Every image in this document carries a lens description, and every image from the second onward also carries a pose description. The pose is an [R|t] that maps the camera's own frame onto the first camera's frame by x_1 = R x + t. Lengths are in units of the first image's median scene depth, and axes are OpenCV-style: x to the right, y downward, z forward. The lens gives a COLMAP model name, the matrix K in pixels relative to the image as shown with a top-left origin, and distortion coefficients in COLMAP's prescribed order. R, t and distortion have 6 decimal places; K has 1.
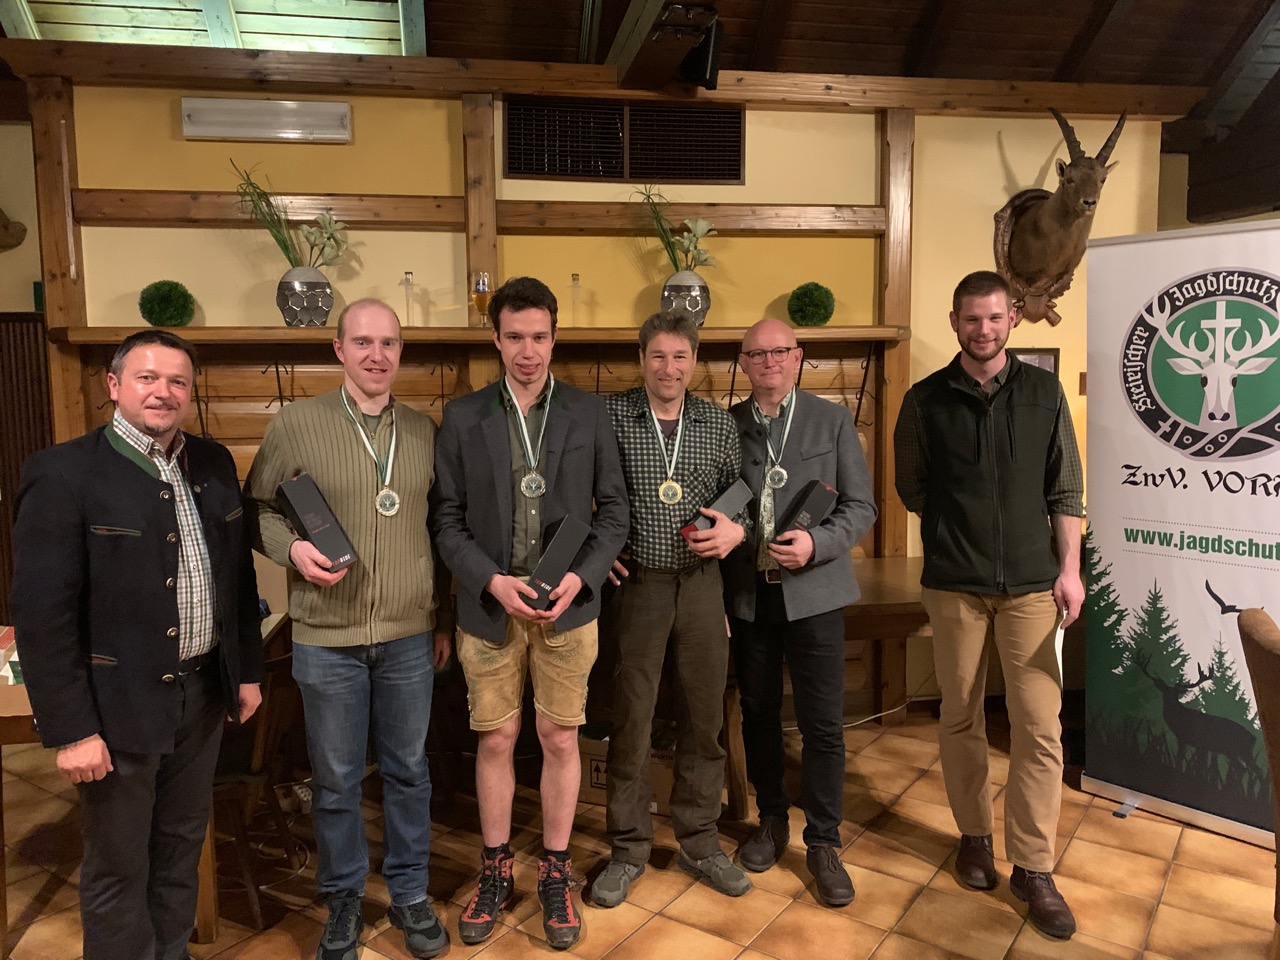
lens RADIAL K [[990.6, 0, 618.0], [0, 990.6, 473.7], [0, 0, 1]] dist [-0.003133, -0.001907]
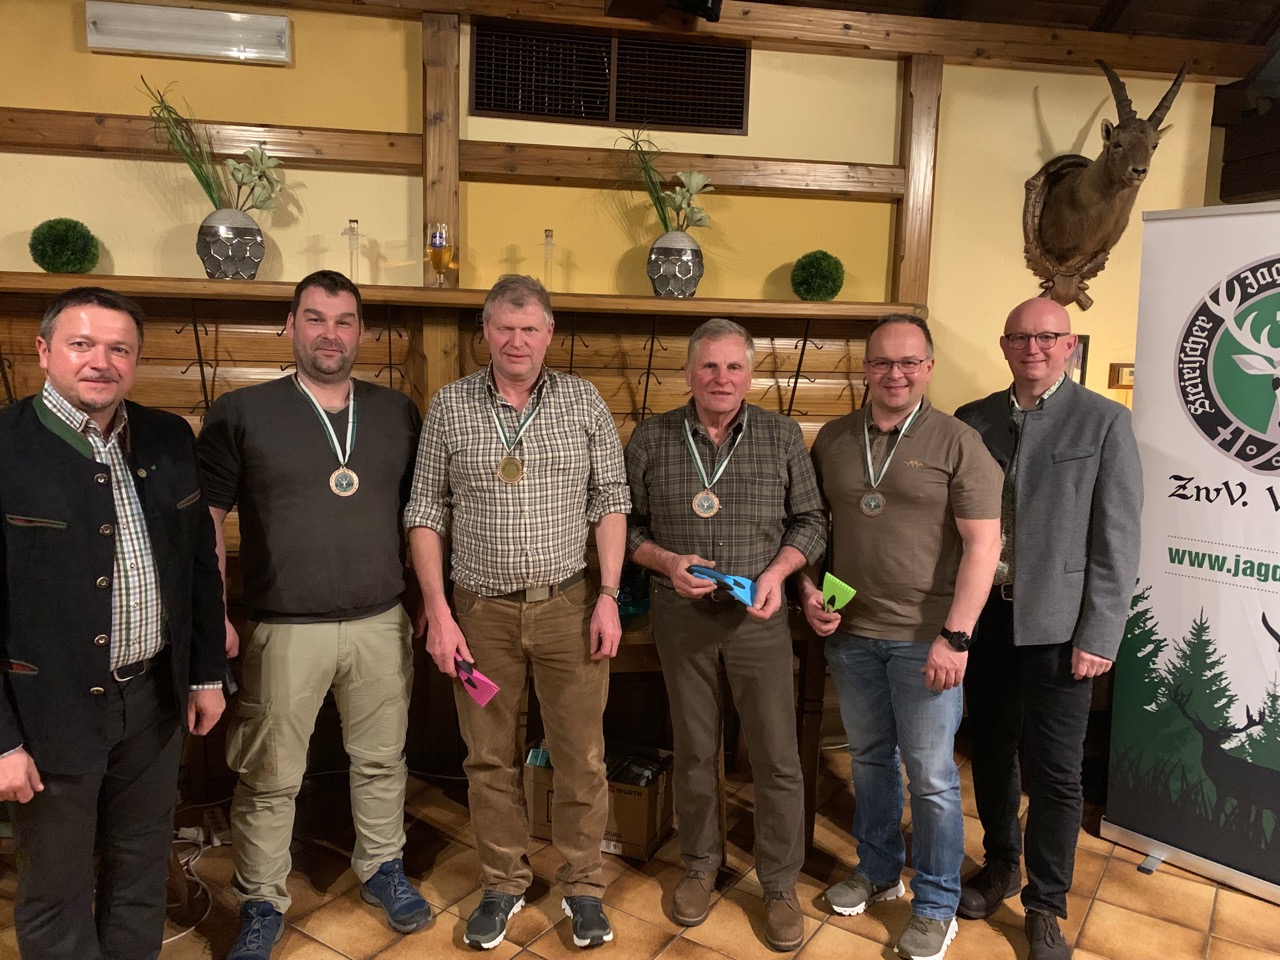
lens RADIAL K [[990.9, 0, 630.9], [0, 990.9, 473.6], [0, 0, 1]] dist [-0.009548, 0.012872]
pose [[0.999095, 0.032128, 0.027867, 0.011141], [-0.033037, 0.998915, 0.032819, -0.019847], [-0.026783, -0.033710, 0.999073, 0.126276]]
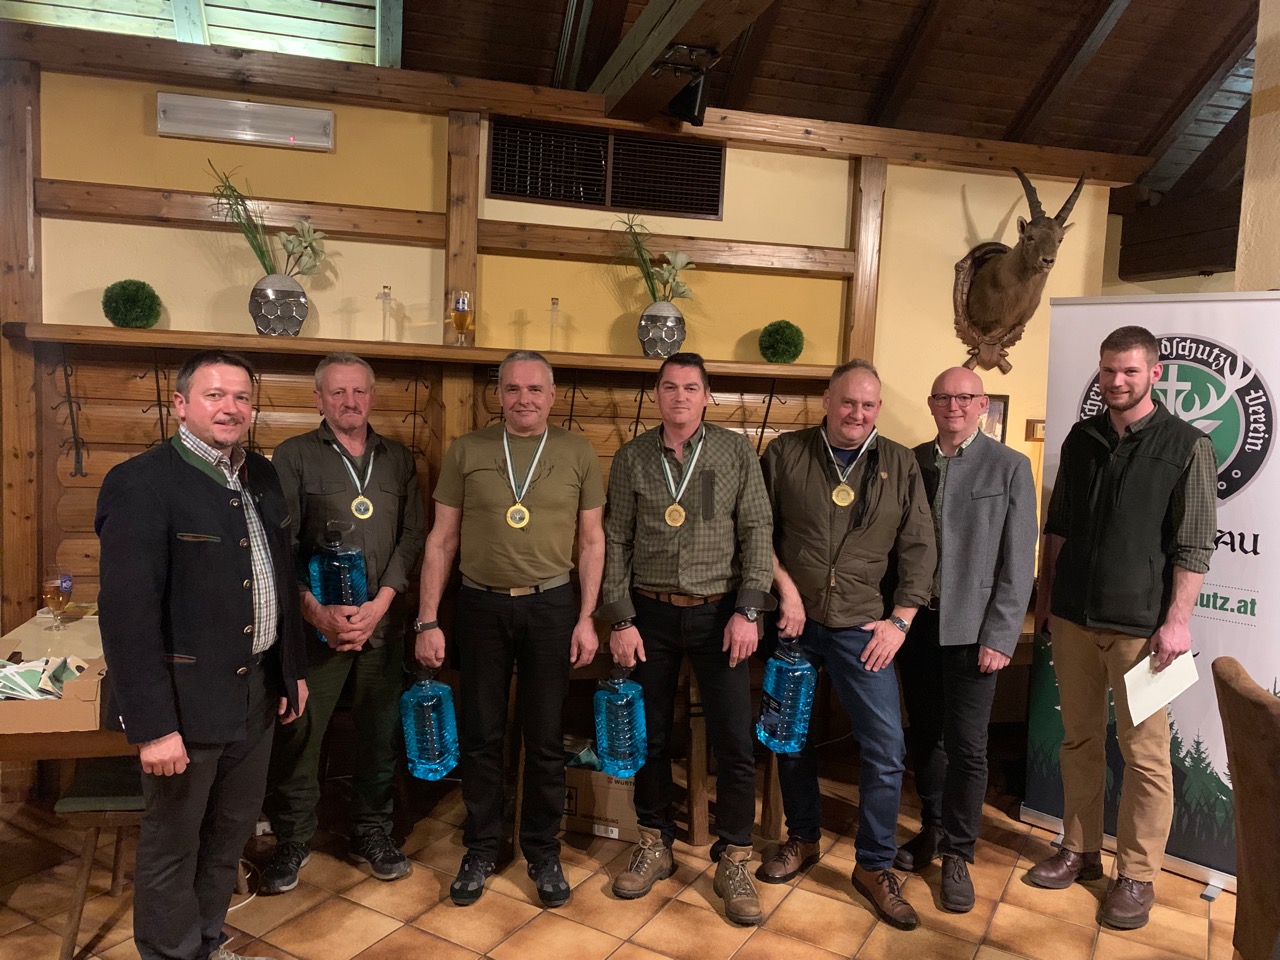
lens RADIAL K [[994.1, 0, 630.6], [0, 994.1, 480.9], [0, 0, 1]] dist [-0.004779, -0.000691]
pose [[0.994592, 0.044007, 0.094076, -0.053023], [-0.043306, 0.999017, -0.009489, -0.010694], [-0.094401, 0.005364, 0.995520, -0.007657]]
